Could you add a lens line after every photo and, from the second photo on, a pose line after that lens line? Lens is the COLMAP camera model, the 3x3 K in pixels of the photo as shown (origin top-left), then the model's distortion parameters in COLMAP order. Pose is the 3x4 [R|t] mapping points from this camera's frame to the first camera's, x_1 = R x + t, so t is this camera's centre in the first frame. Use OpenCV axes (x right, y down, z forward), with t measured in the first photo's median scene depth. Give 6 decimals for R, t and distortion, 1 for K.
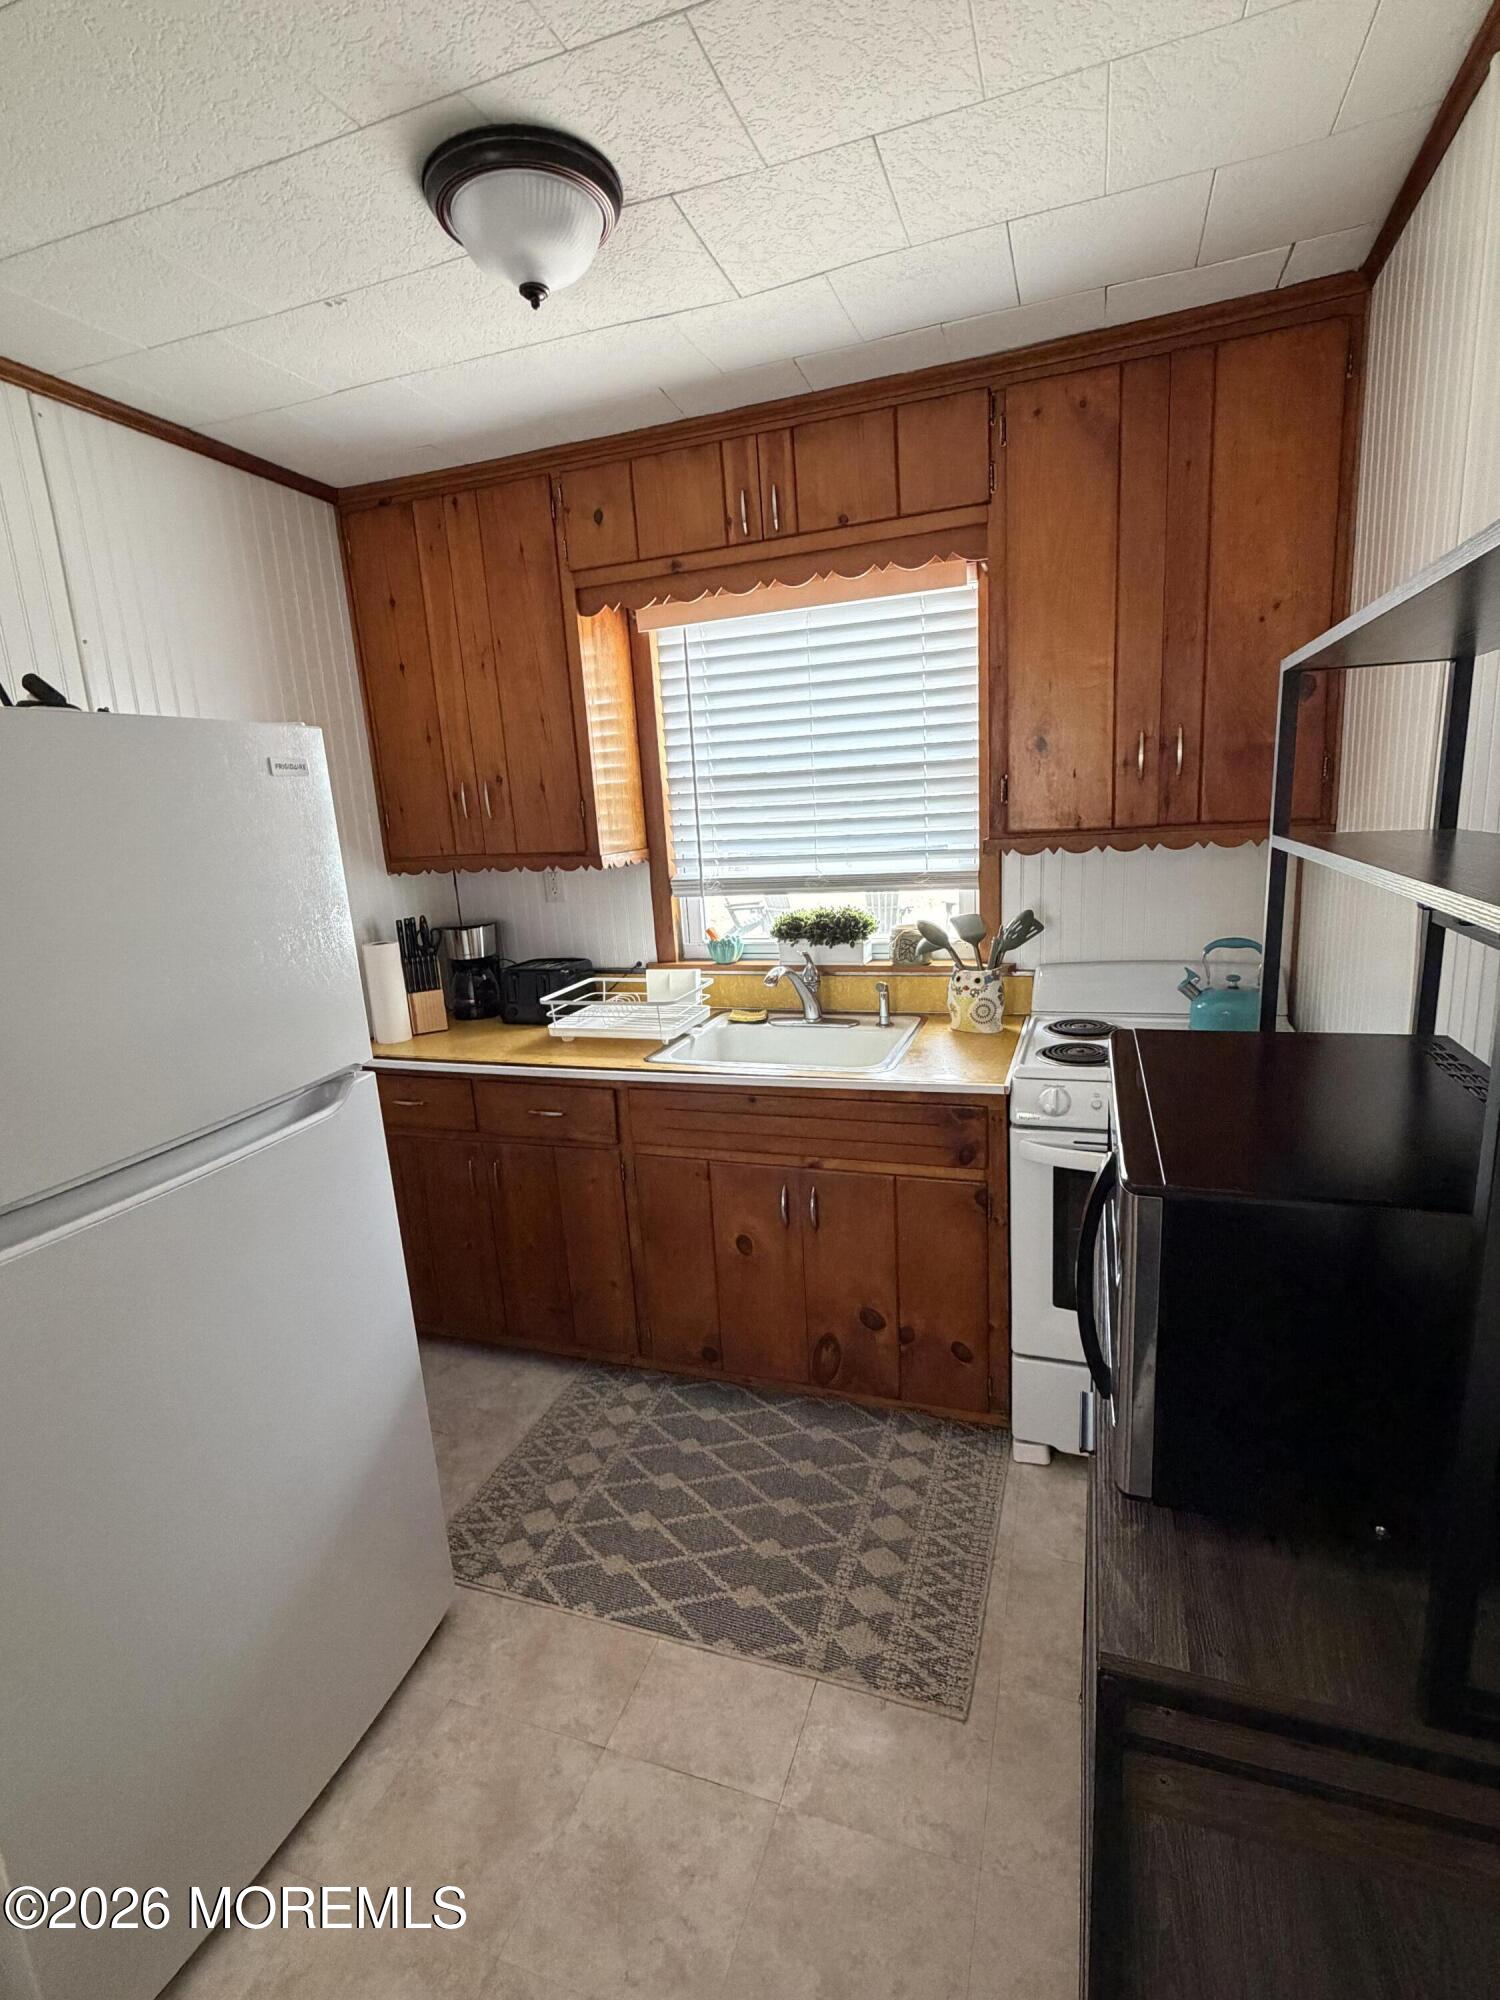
lens RADIAL K [[938.2, 0, 745.3], [0, 938.2, 1005.7], [0, 0, 1]] dist [-0.004563, 0.001890]
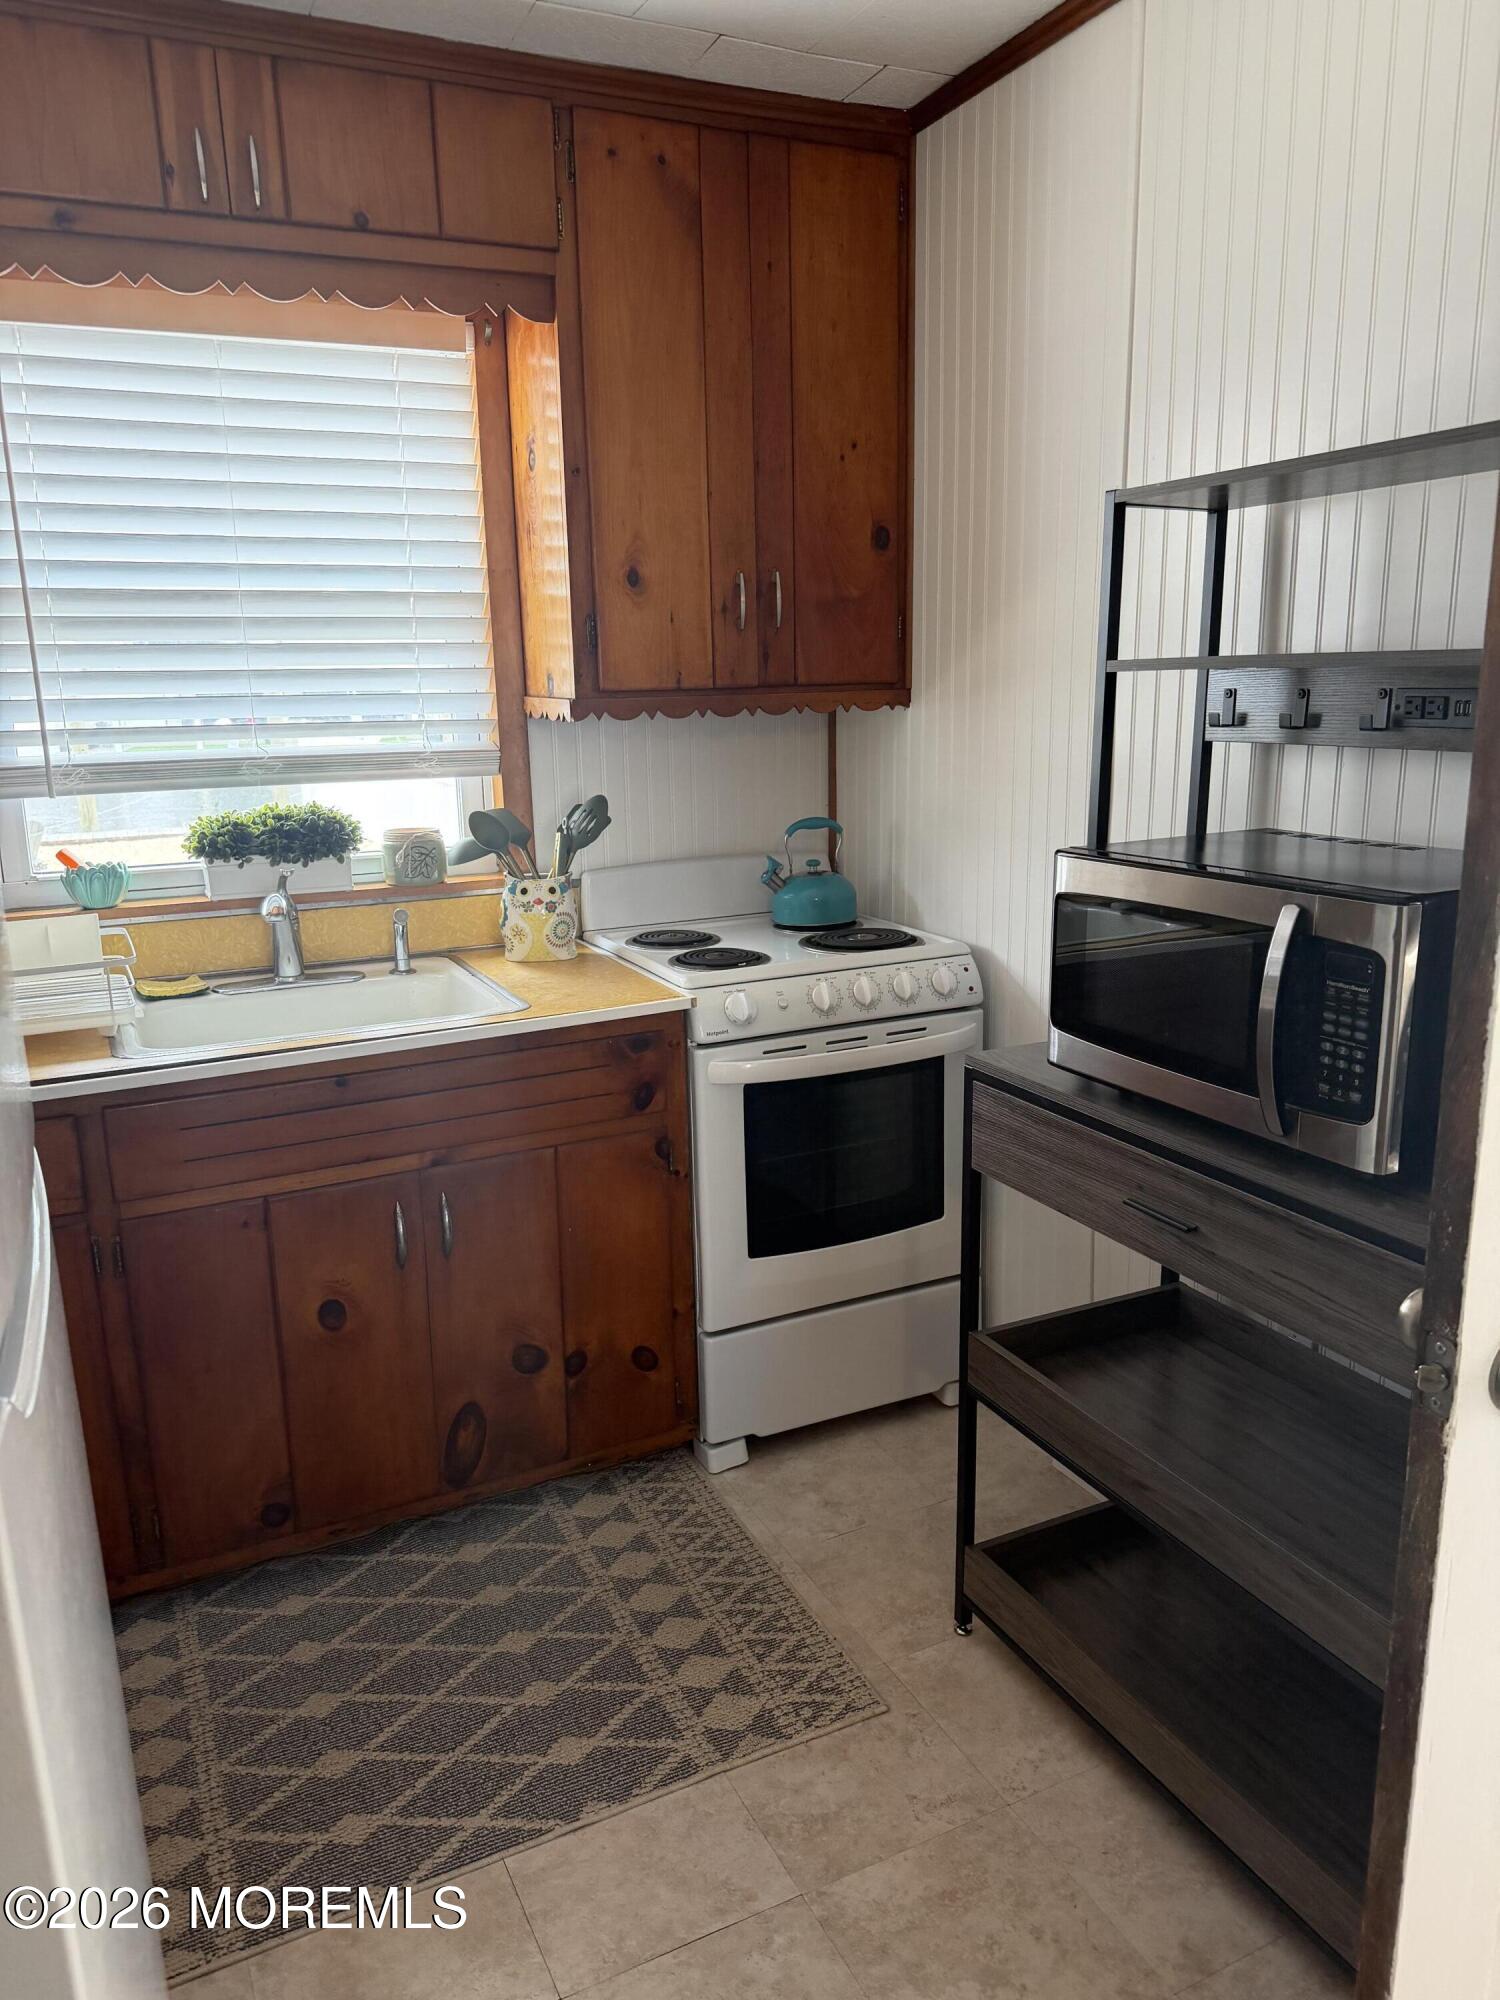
lens RADIAL K [[1413.0, 0, 744.2], [0, 1413.0, 1006.7], [0, 0, 1]] dist [0.050808, -0.030934]
pose [[0.702664, -0.120762, 0.701199, -0.509712], [0.131094, 0.990593, 0.039234, 0.047188], [-0.699341, 0.064355, 0.711885, 0.095204]]
